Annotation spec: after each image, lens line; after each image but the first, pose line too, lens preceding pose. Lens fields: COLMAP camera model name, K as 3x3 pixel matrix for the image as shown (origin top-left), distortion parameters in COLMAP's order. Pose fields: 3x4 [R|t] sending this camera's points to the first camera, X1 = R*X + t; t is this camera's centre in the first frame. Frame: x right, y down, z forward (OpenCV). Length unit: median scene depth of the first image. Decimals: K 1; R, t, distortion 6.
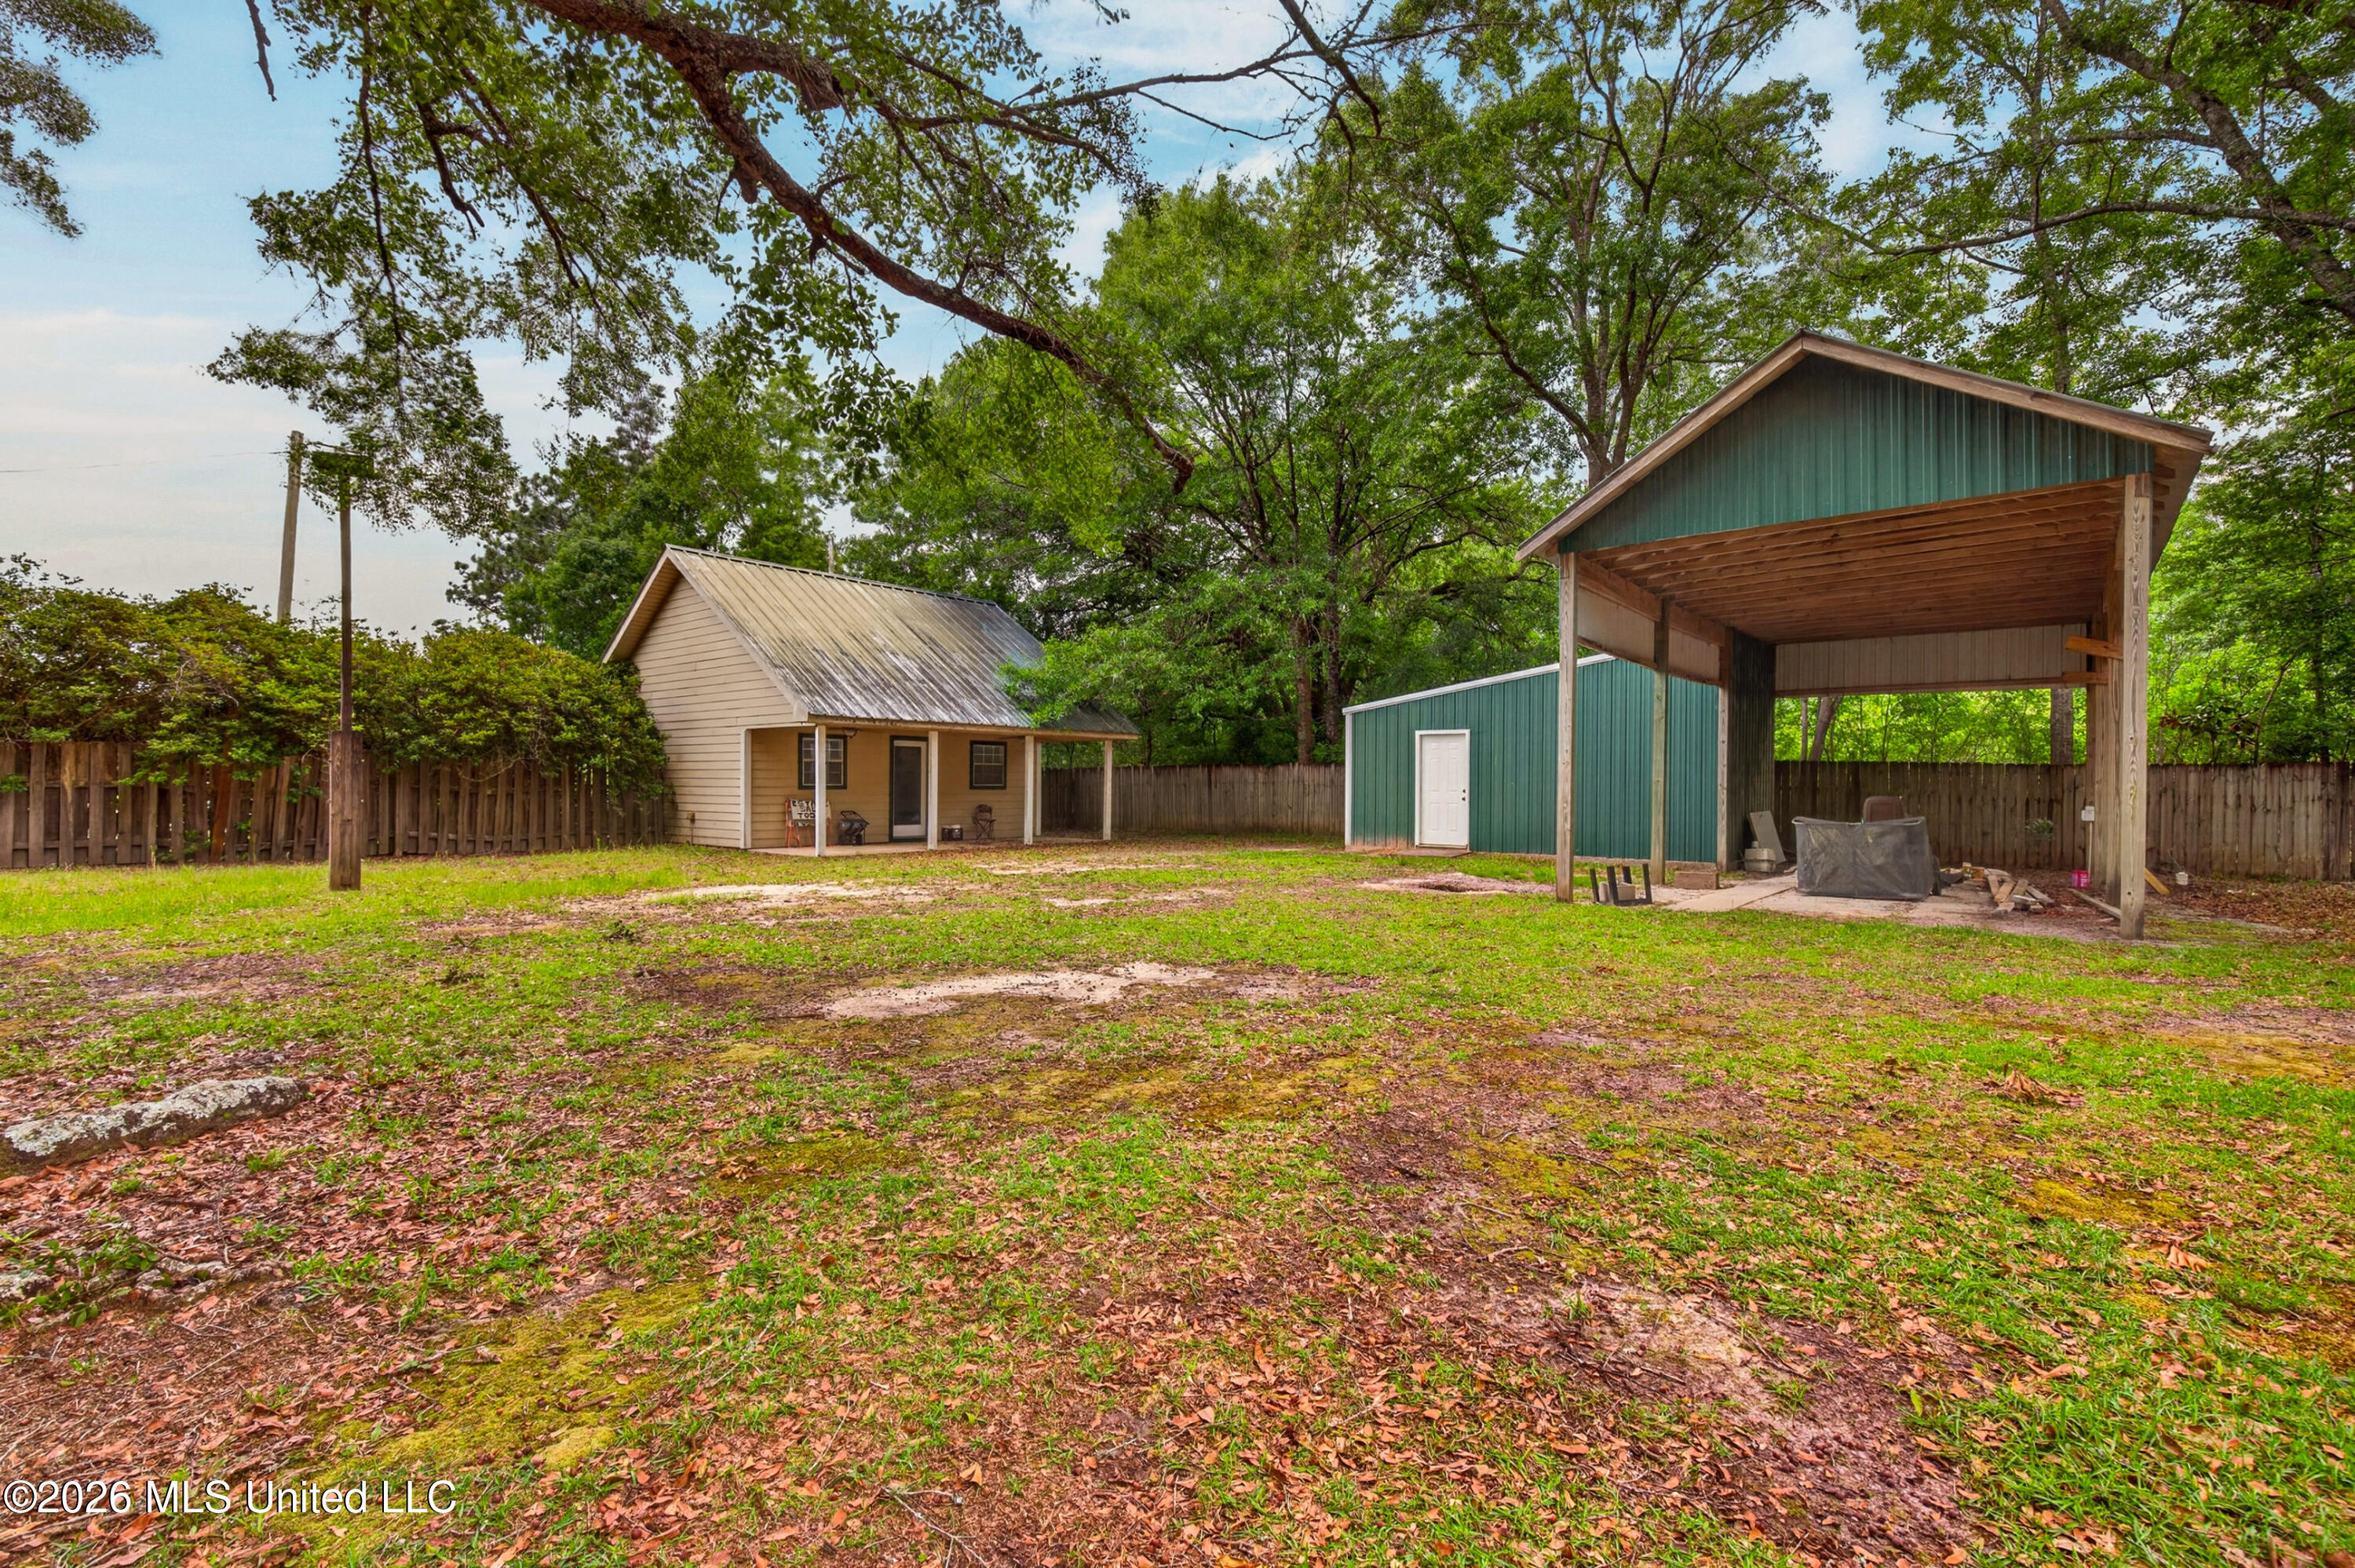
lens RADIAL K [[1045.9, 0, 1172.7], [0, 1045.9, 781.9], [0, 0, 1]] dist [0.002092, 0.000373]
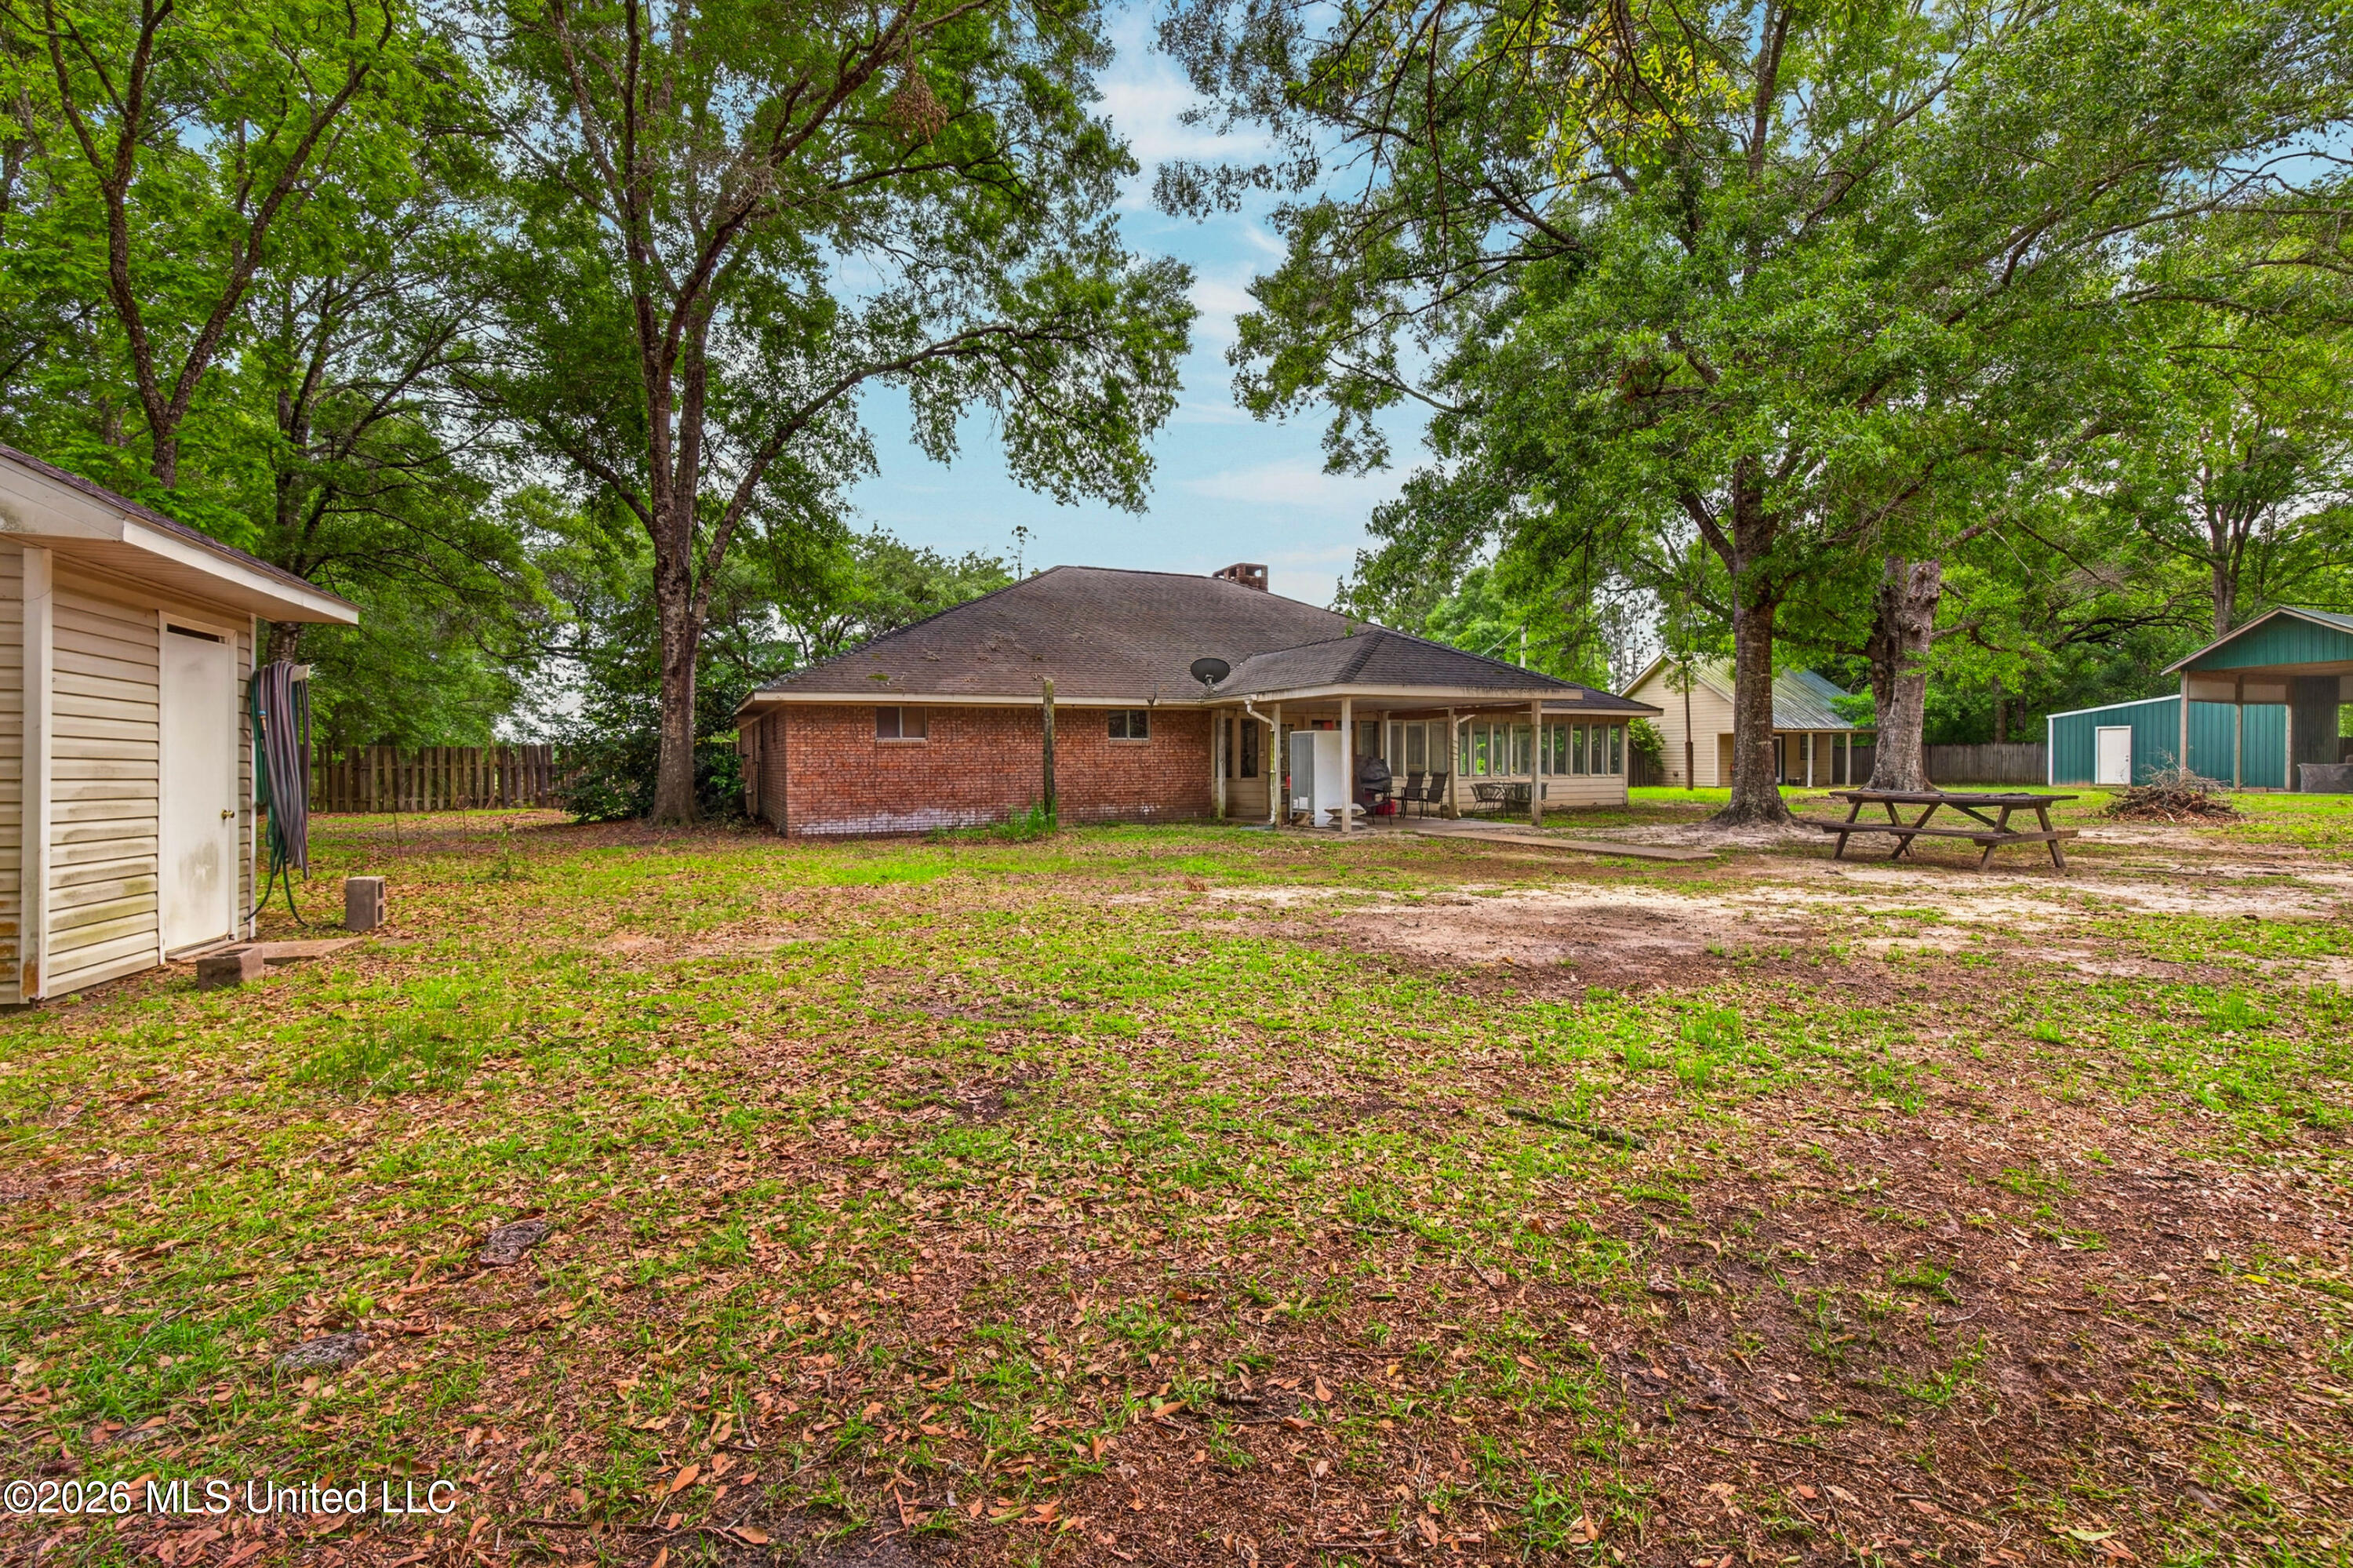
lens RADIAL K [[1045.2, 0, 1181.2], [0, 1045.2, 773.5], [0, 0, 1]] dist [0.002092, 0.000373]
pose [[0.910376, -0.008553, -0.413695, -0.516651], [0.011897, 0.999914, 0.005507, 0.008995], [0.413612, -0.009935, 0.910399, -1.501531]]
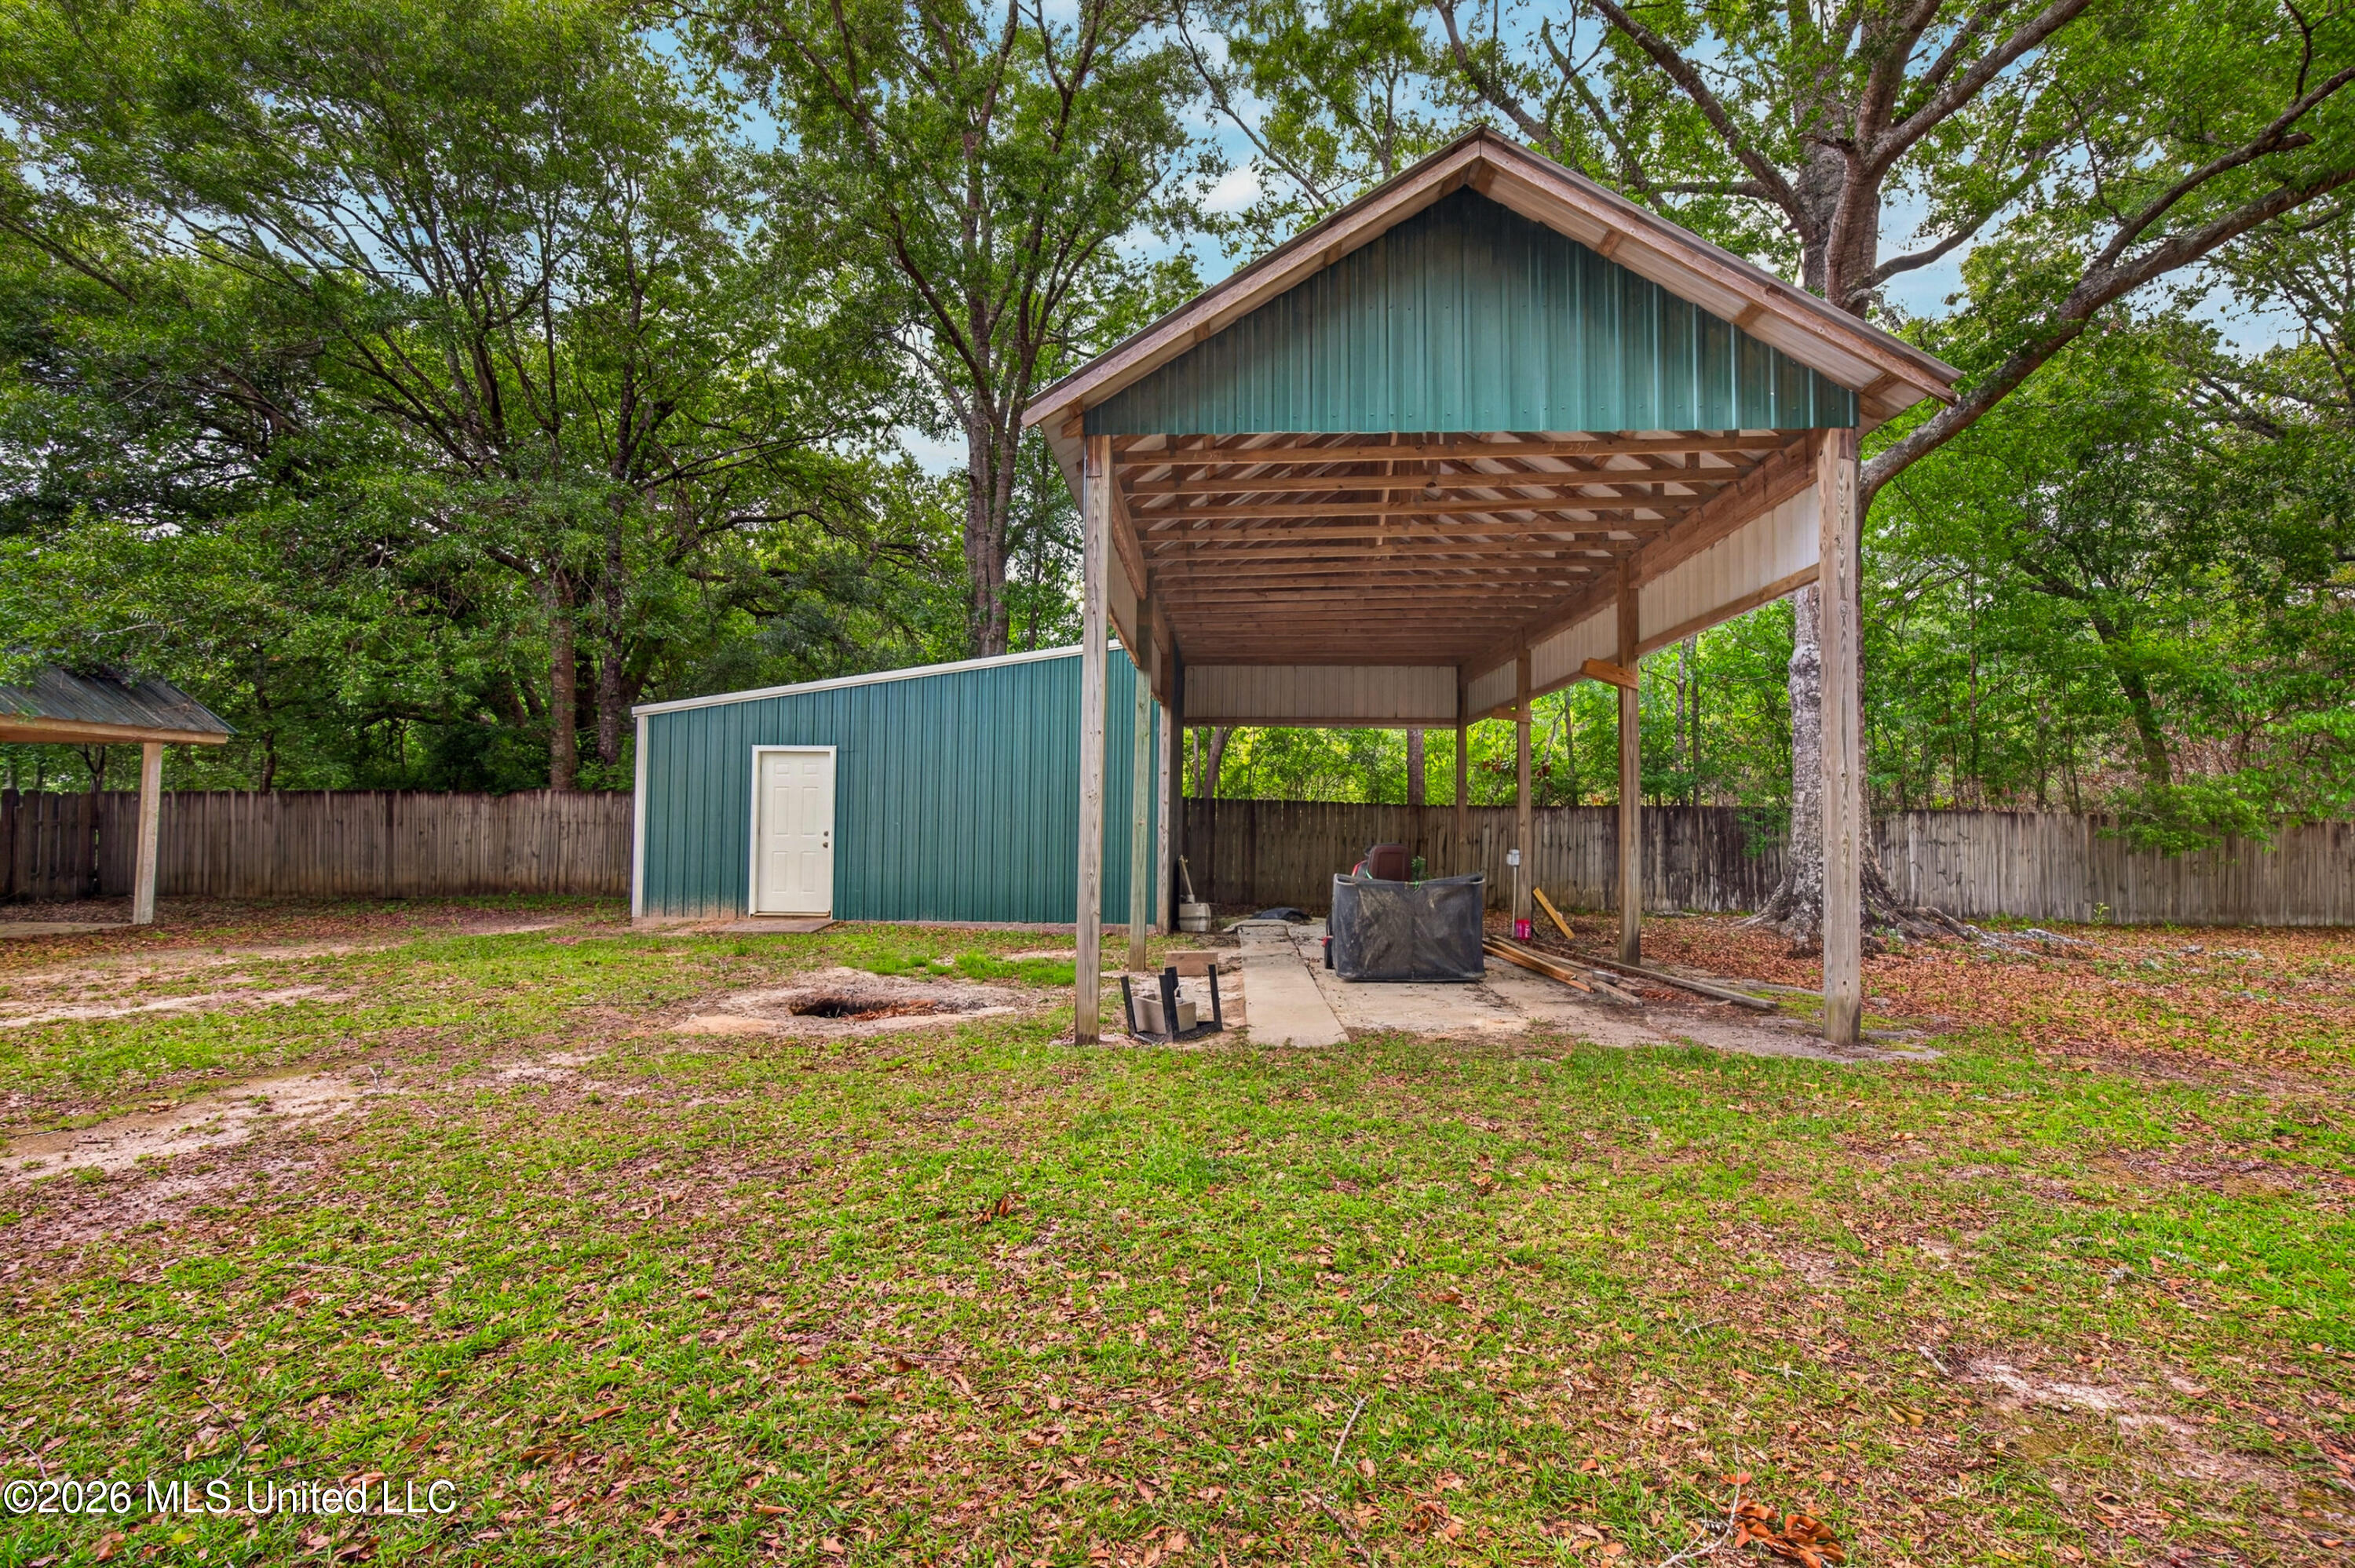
lens RADIAL K [[1045.9, 0, 1178.3], [0, 1045.9, 777.2], [0, 0, 1]] dist [0.002092, 0.000373]
pose [[0.790744, 0.023947, 0.611678, 0.034755], [-0.003231, 0.999384, -0.034949, -0.005200], [-0.612138, 0.025659, 0.790334, 0.286468]]
